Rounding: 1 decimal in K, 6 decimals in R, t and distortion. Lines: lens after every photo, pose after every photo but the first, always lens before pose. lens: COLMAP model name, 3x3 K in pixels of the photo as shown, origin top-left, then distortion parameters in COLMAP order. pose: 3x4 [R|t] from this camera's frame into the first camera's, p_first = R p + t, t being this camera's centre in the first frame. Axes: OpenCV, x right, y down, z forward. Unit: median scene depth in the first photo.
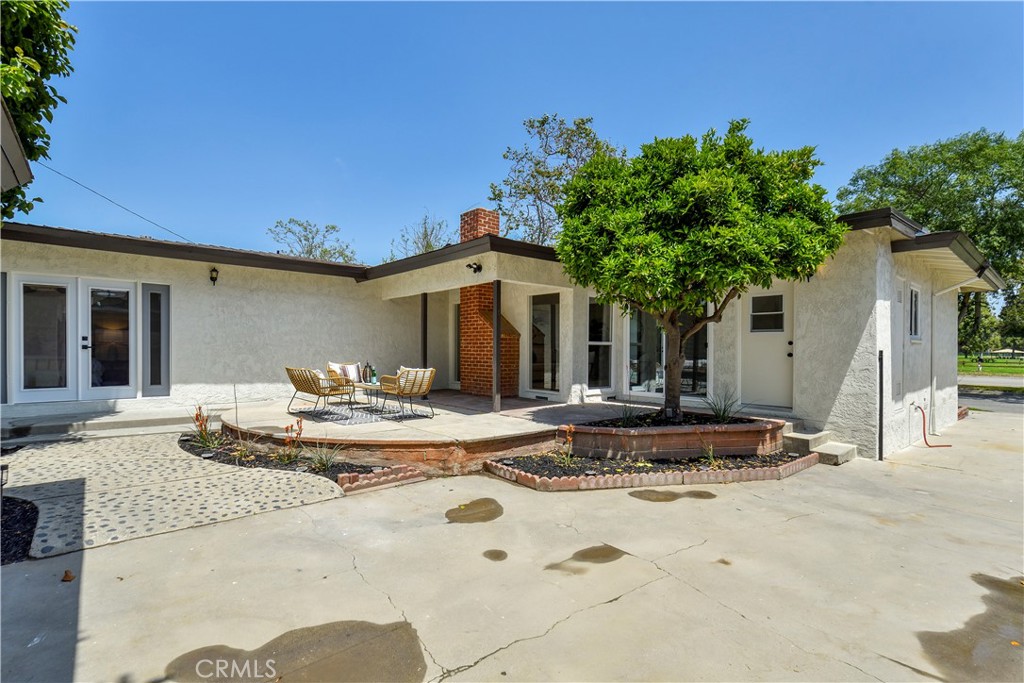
lens RADIAL K [[471.3, 0, 503.9], [0, 471.3, 347.9], [0, 0, 1]] dist [-0.003115, 0.000057]
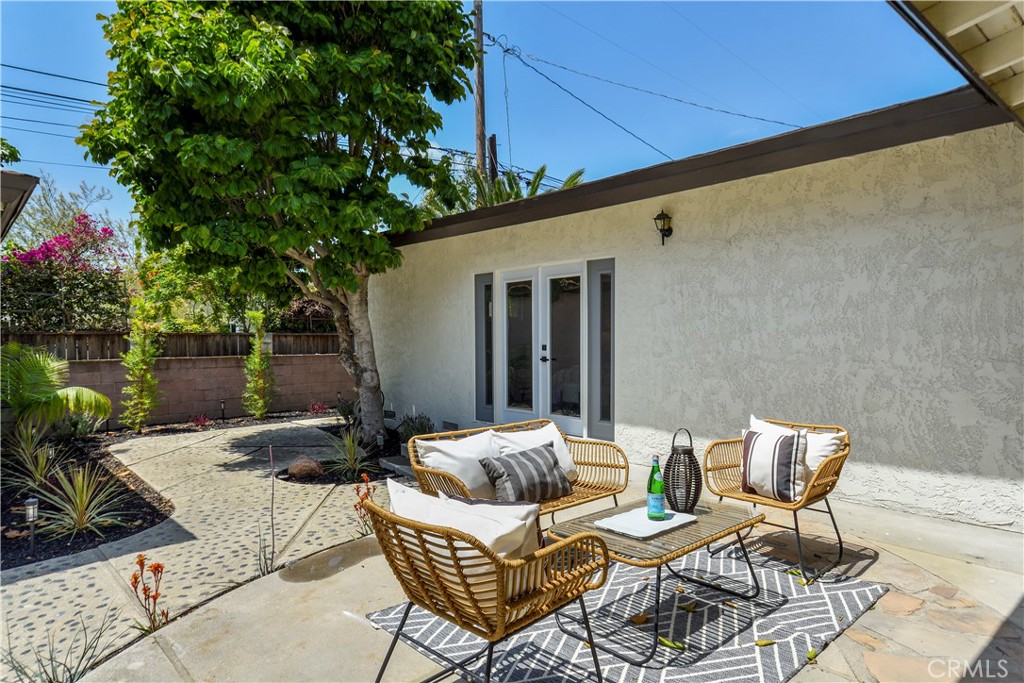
lens RADIAL K [[627.9, 0, 506.7], [0, 627.9, 342.1], [0, 0, 1]] dist [0.020716, -0.000536]
pose [[0.011623, -0.003239, -0.999927, 0.082193], [0.004696, 0.999984, -0.003185, -0.021860], [0.999921, -0.004658, 0.011638, 0.787569]]
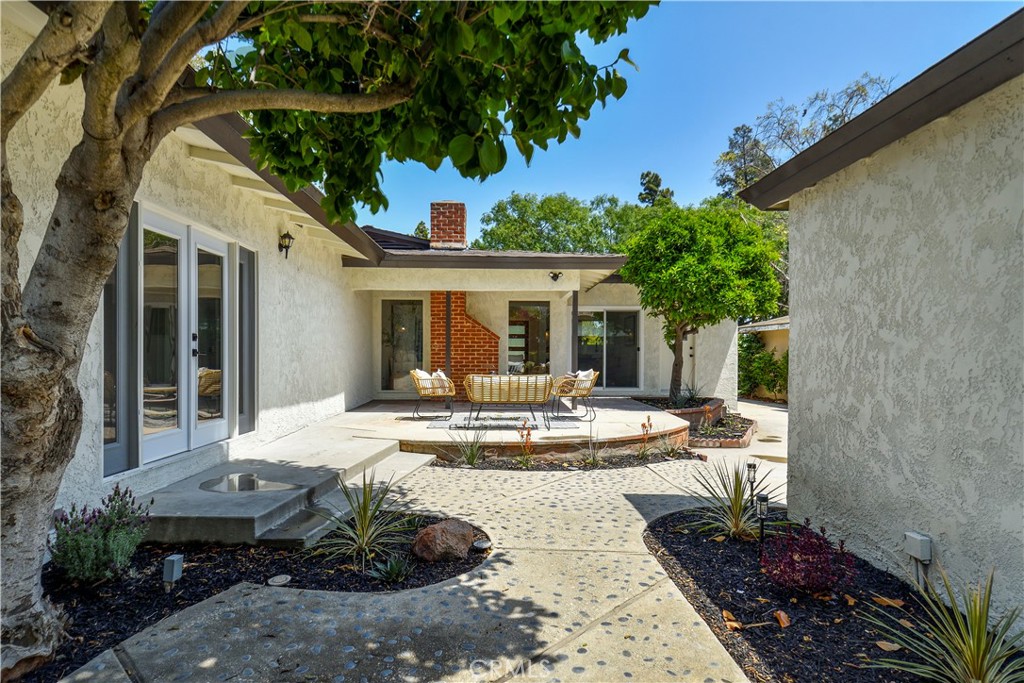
lens RADIAL K [[558.5, 0, 509.8], [0, 558.5, 346.5], [0, 0, 1]] dist [-0.001037, 0.000183]
pose [[0.631323, 0.003987, 0.775510, -0.987413], [-0.002265, 0.999992, -0.003297, -0.006303], [-0.775517, 0.000325, 0.631327, 0.253223]]
